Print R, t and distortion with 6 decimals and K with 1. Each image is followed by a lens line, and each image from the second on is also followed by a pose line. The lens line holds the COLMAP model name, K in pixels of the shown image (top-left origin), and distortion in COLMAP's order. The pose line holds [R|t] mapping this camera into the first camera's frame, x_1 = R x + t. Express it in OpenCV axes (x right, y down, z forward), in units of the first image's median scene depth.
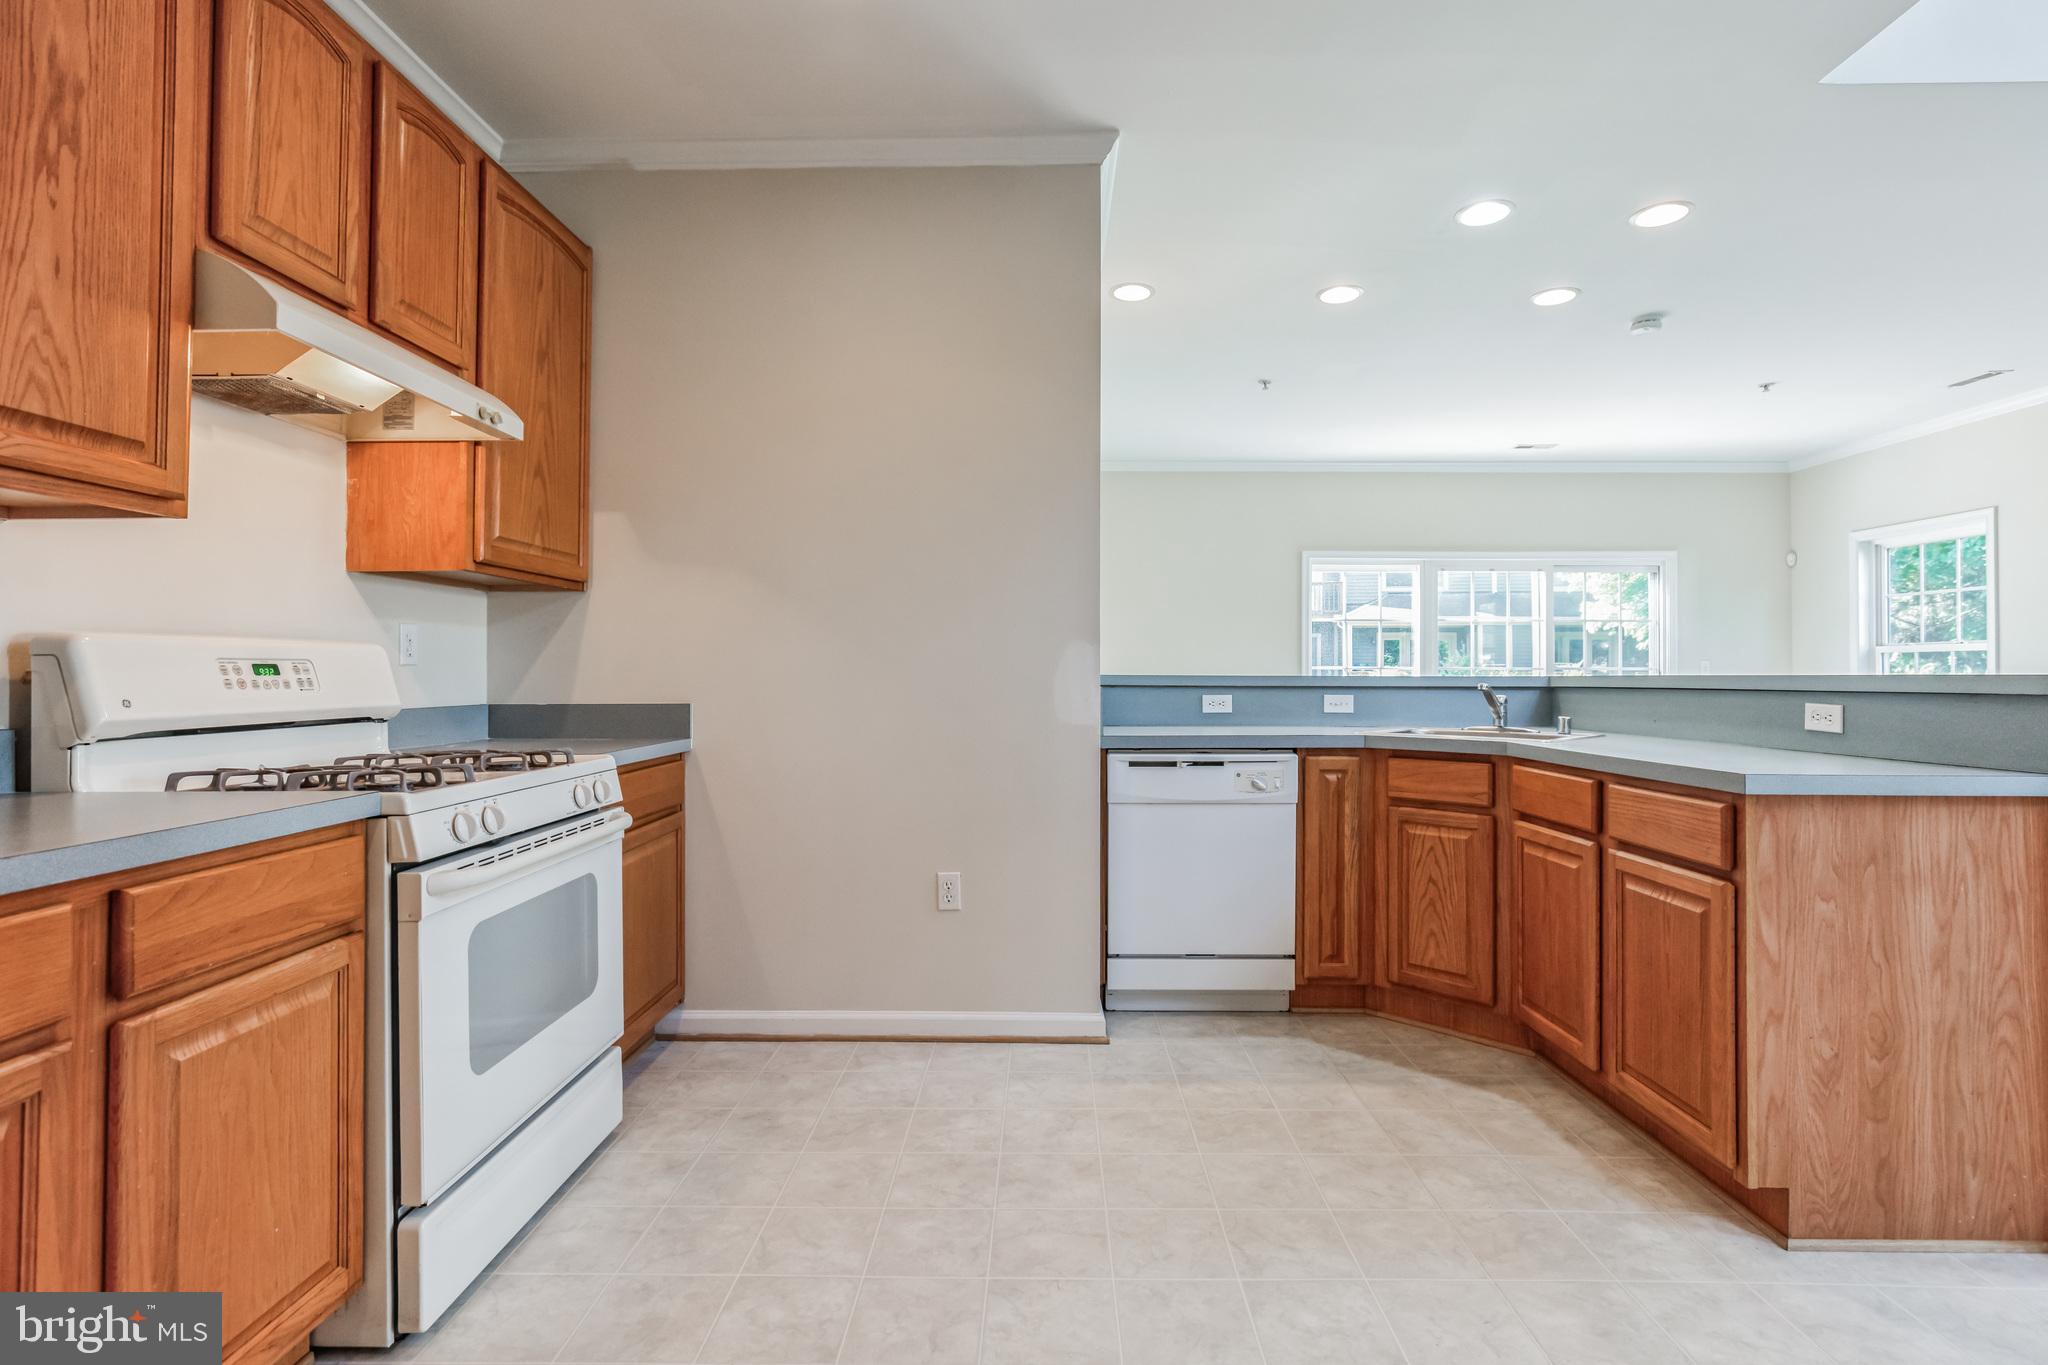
lens RADIAL K [[949.7, 0, 1029.3], [0, 949.7, 669.0], [0, 0, 1]] dist [-0.014771, 0.004872]
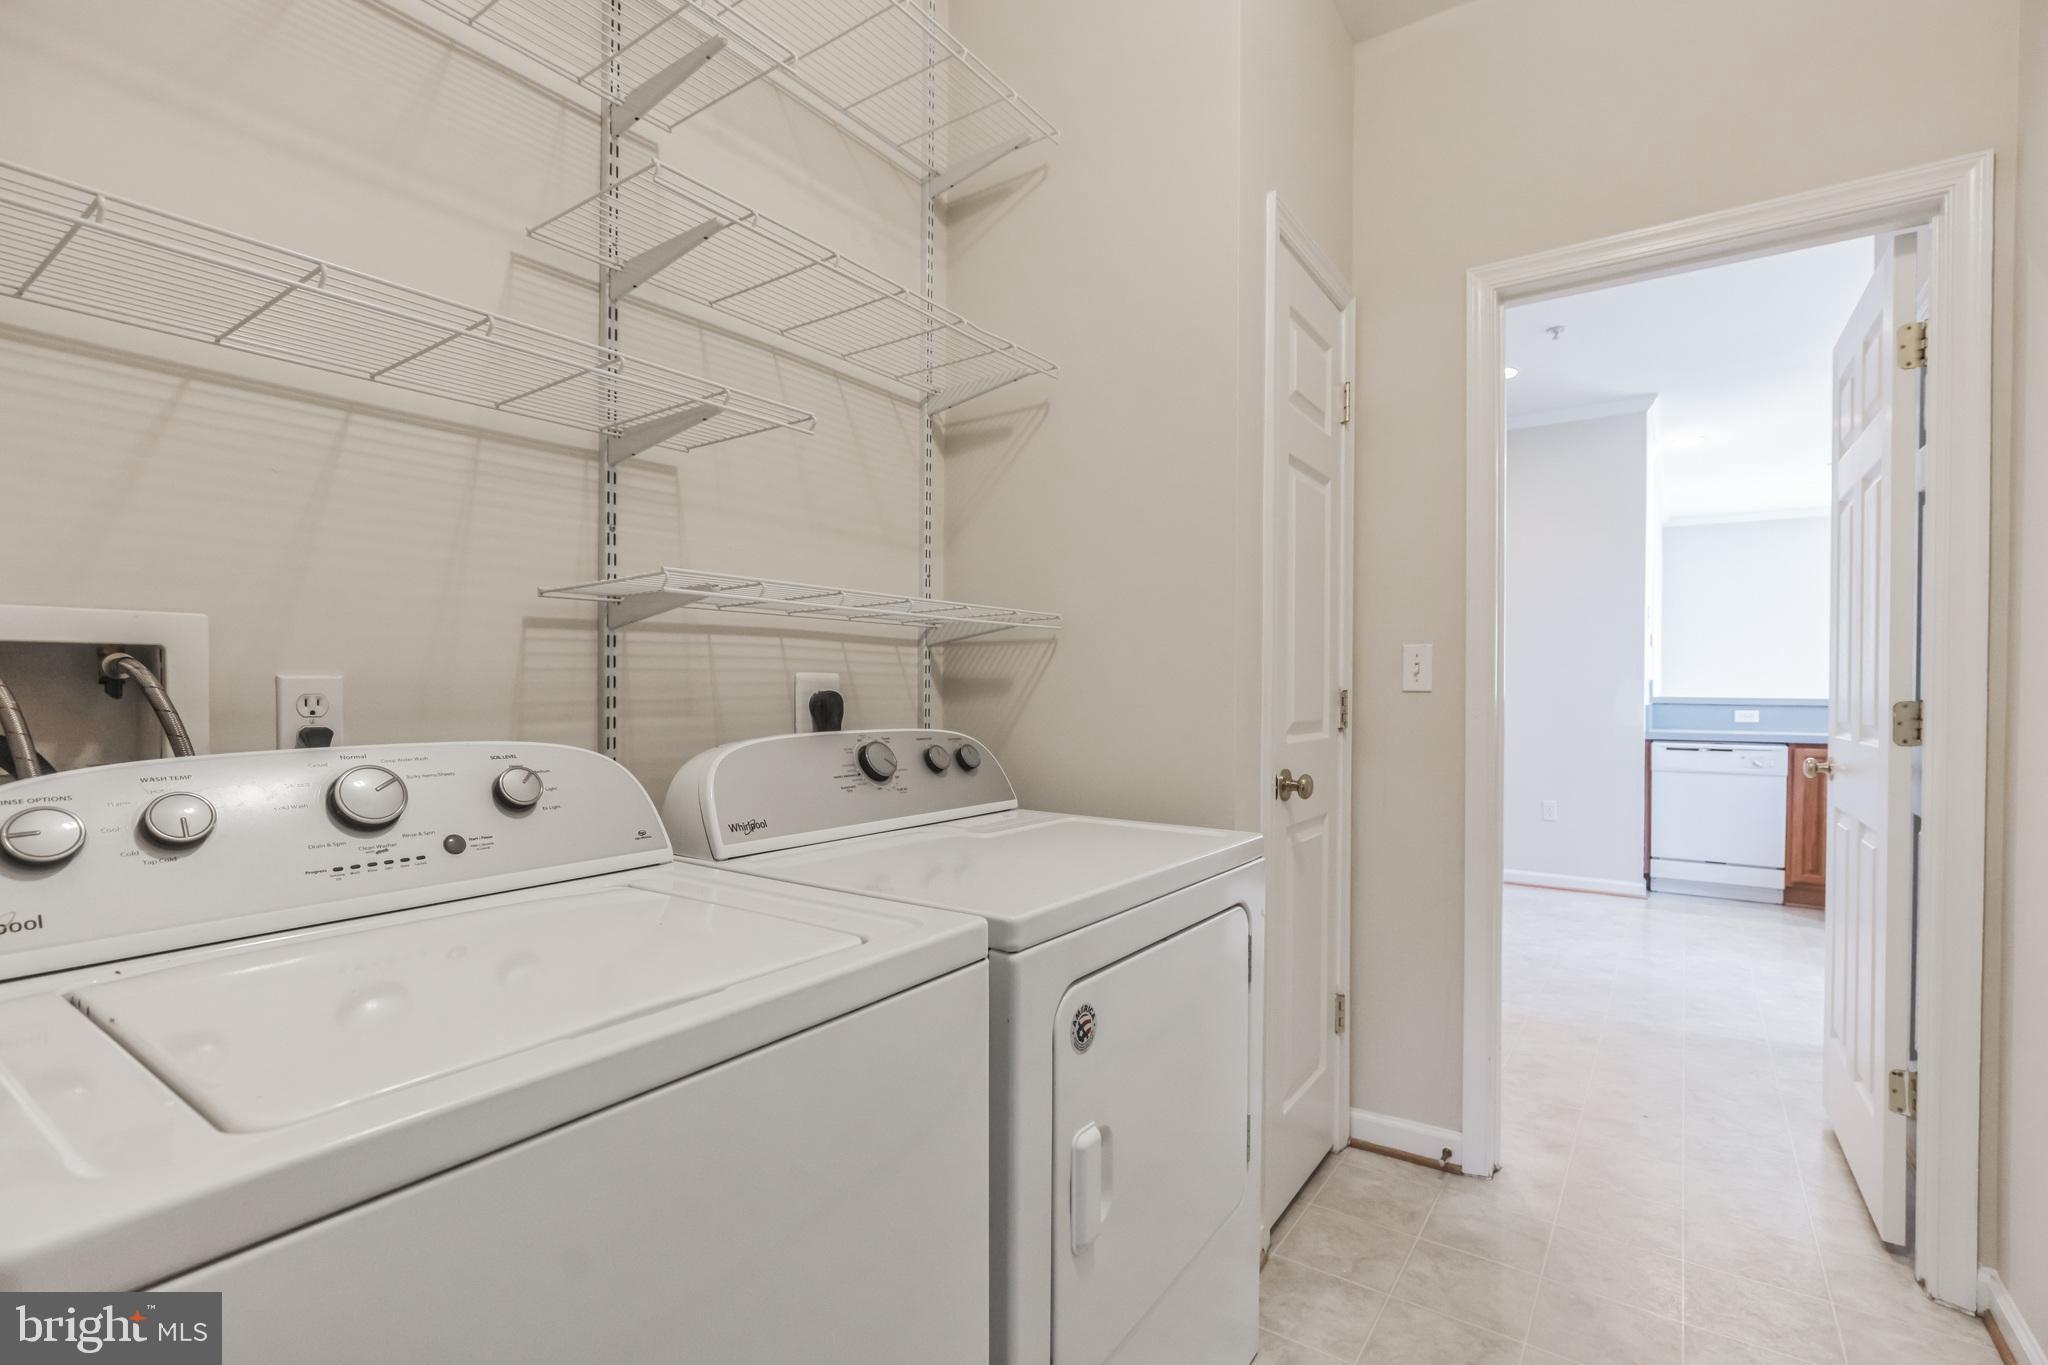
lens RADIAL K [[949.7, 0, 1027.7], [0, 949.7, 693.9], [0, 0, 1]] dist [-0.014771, 0.004872]
pose [[0.819932, 0.005676, -0.572433, 0.136309], [-0.000184, 0.999953, 0.009651, -0.017114], [0.572461, -0.007807, 0.819895, -1.095180]]
